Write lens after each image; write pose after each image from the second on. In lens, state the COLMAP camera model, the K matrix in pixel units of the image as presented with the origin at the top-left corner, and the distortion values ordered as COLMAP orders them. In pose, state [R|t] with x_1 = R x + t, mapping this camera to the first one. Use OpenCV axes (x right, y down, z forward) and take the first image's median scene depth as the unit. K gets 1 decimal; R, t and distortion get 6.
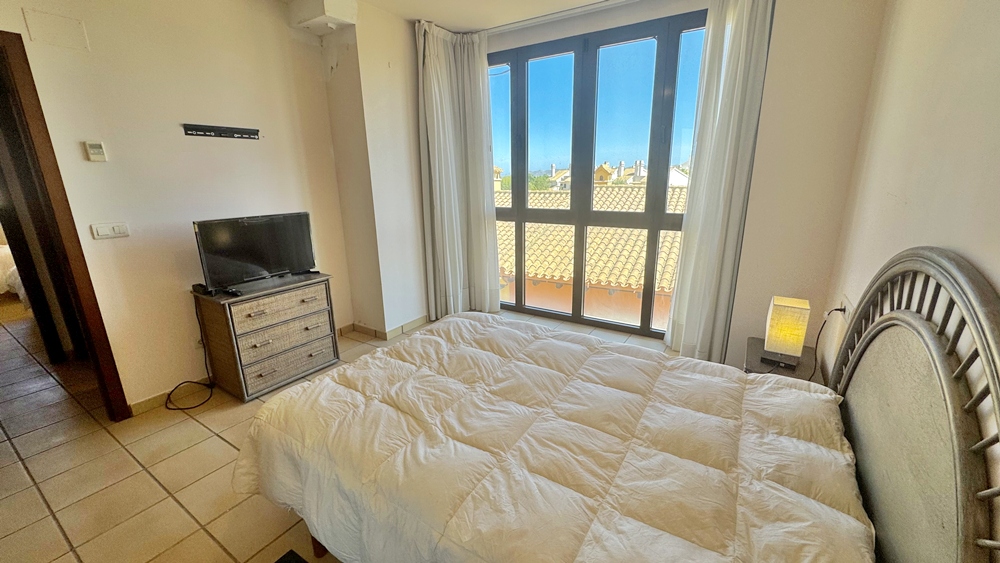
lens RADIAL K [[400.8, 0, 500.0], [0, 400.8, 281.5], [0, 0, 1]] dist [-0.001649, 0.000144]
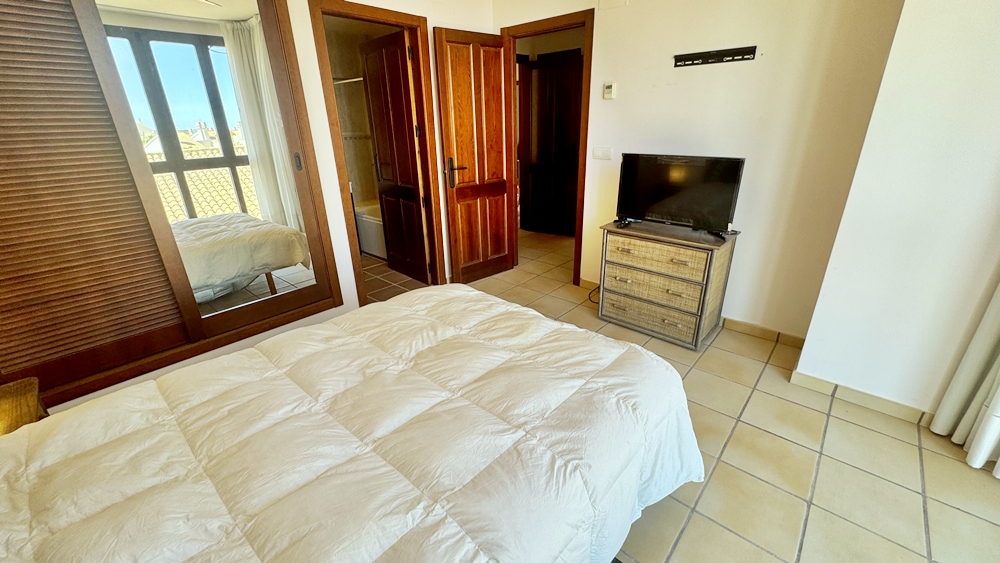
lens RADIAL K [[400.8, 0, 500.0], [0, 400.8, 281.5], [0, 0, 1]] dist [-0.001649, 0.000144]
pose [[-0.159778, 0.385926, -0.908588, 0.381680], [-0.231744, 0.880026, 0.414547, -0.186305], [0.959565, 0.276795, -0.051172, 0.705230]]
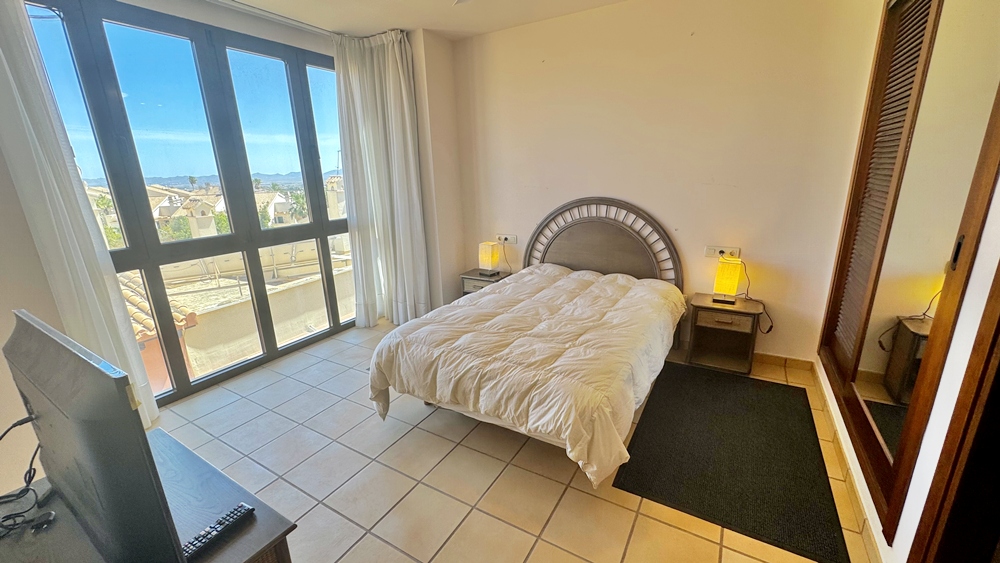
lens RADIAL K [[400.8, 0, 500.0], [0, 400.8, 281.5], [0, 0, 1]] dist [-0.001649, 0.000144]
pose [[-0.035383, -0.246870, 0.968402, -0.869701], [0.294051, 0.923542, 0.246178, -0.171002], [-0.955135, 0.293470, 0.039915, 0.621146]]
